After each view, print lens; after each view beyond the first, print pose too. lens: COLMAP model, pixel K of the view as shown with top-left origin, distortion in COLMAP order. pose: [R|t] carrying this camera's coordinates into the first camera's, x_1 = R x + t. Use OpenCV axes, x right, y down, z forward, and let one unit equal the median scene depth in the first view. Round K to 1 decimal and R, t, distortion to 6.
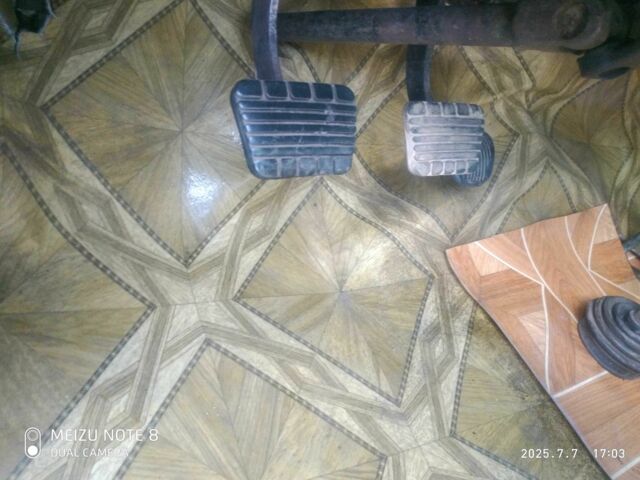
lens RADIAL K [[411.6, 0, 312.1], [0, 411.6, 239.1], [0, 0, 1]] dist [0.004381, -0.048128]
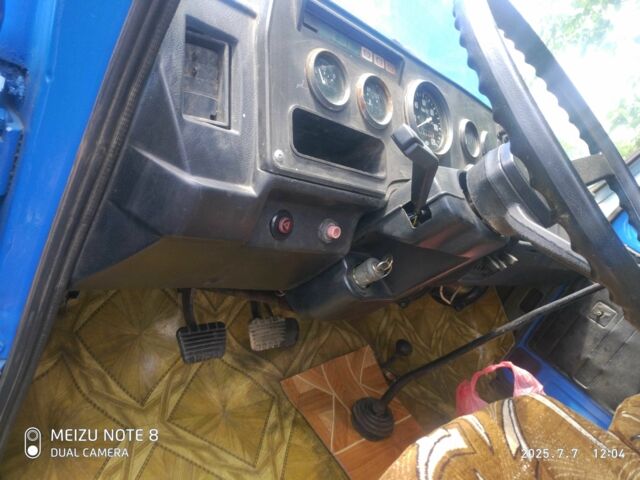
lens RADIAL K [[411.6, 0, 312.1], [0, 411.6, 239.1], [0, 0, 1]] dist [0.004381, -0.048128]
pose [[0.964657, -0.013066, 0.263186, -0.028613], [0.087263, 0.958255, -0.272273, -0.088168], [-0.248642, 0.285616, 0.925527, -1.177591]]
